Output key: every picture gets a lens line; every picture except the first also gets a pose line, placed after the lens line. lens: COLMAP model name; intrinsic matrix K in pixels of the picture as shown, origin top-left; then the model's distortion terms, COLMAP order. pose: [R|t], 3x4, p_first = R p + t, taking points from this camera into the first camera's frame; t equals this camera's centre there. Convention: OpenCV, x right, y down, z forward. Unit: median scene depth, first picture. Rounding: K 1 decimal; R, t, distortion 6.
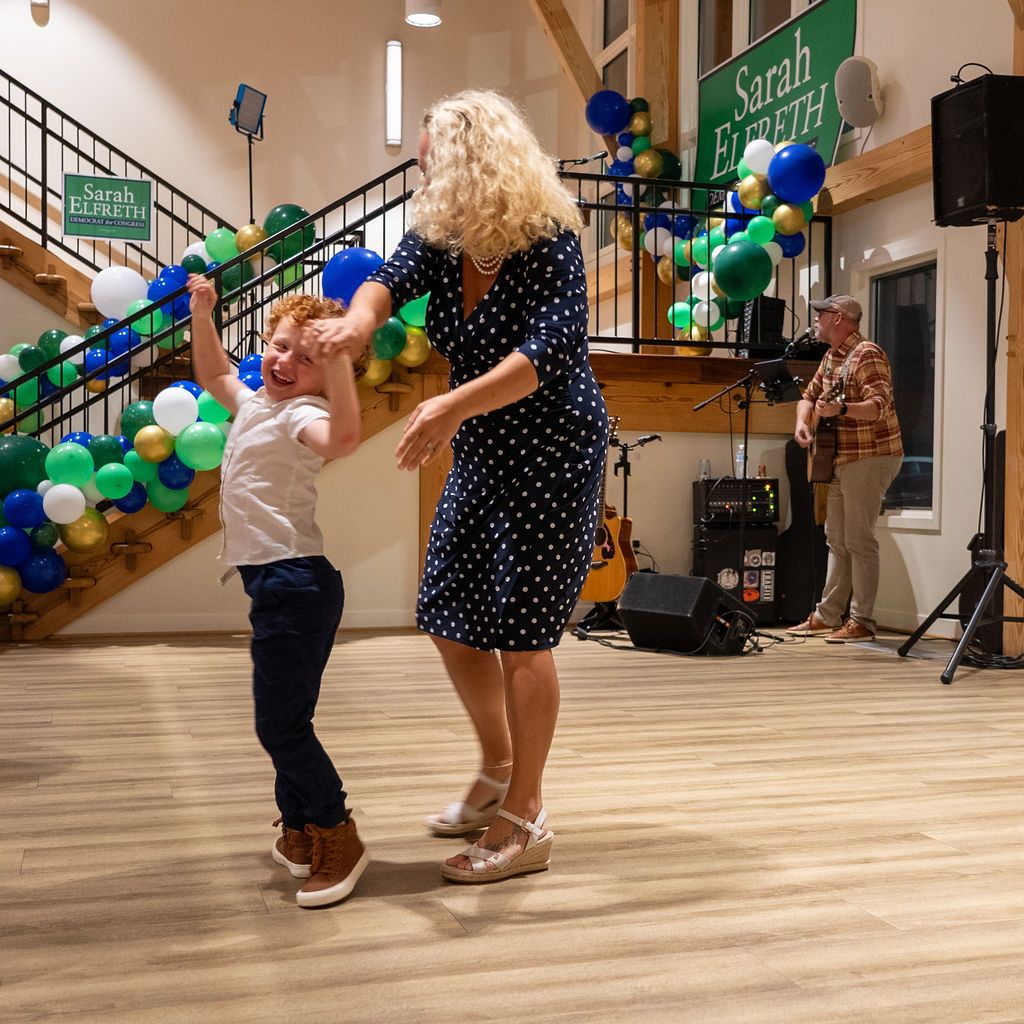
lens RADIAL K [[1491.9, 0, 513.9], [0, 1491.9, 516.6], [0, 0, 1]] dist [0.014385, 0.000000]
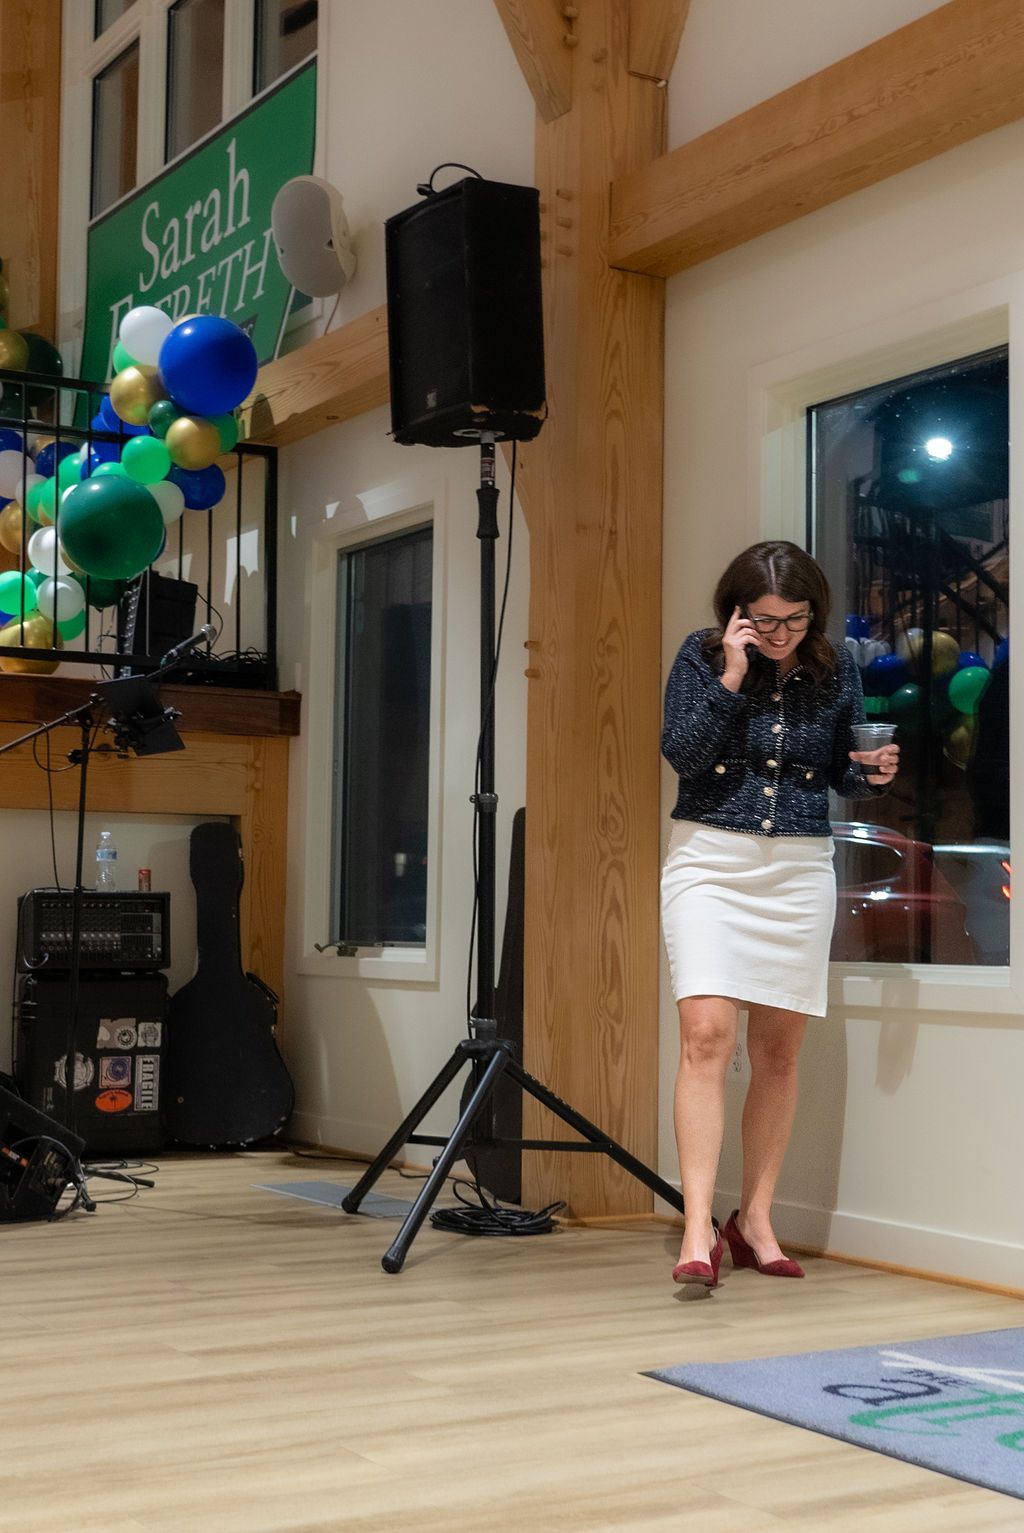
lens RADIAL K [[2139.2, 0, 509.6], [0, 2139.2, 762.1], [0, 0, 1]] dist [-0.013623, 0.000000]
pose [[0.975470, 0.019063, 0.219304, 0.124360], [0.001024, 0.995840, -0.091117, -0.000335], [-0.220129, 0.089106, 0.971393, 0.179317]]
